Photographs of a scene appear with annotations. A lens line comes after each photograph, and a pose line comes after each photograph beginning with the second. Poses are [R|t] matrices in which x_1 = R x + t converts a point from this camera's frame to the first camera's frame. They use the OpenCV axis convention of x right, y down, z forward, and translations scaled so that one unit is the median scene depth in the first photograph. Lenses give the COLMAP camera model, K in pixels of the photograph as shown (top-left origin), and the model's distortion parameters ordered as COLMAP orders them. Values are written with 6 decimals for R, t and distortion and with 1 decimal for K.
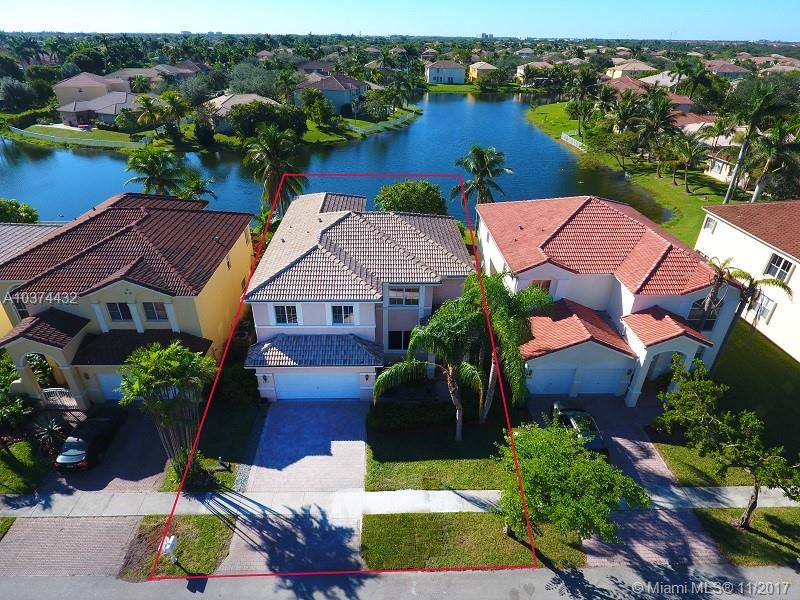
lens RADIAL K [[468.4, 0, 391.7], [0, 468.4, 304.1], [0, 0, 1]] dist [0.001380, -0.001379]
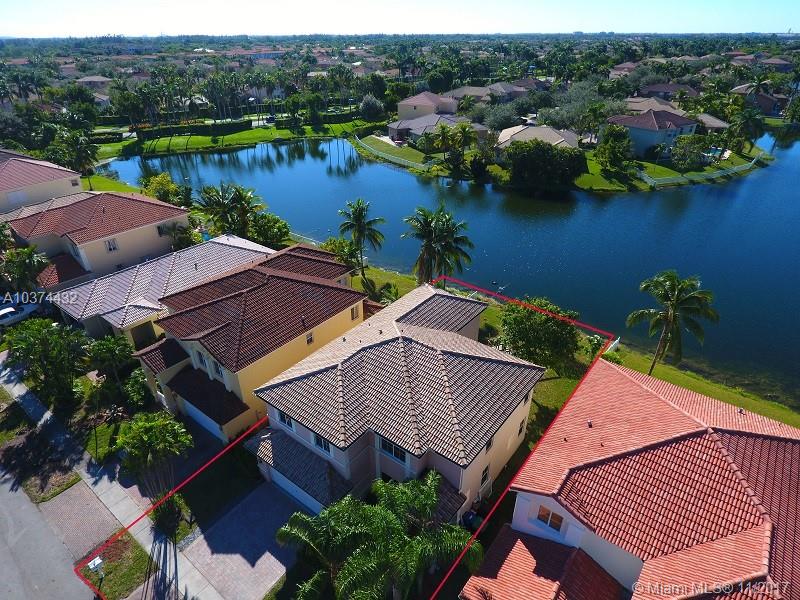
lens RADIAL K [[472.9, 0, 400.0], [0, 472.9, 300.0], [0, 0, 1]] dist [-0.007716, -0.001486]
pose [[0.774155, 0.300758, -0.556982, 0.507081], [-0.304687, 0.948324, 0.088586, -0.414211], [0.554842, 0.101125, 0.825787, 0.212582]]
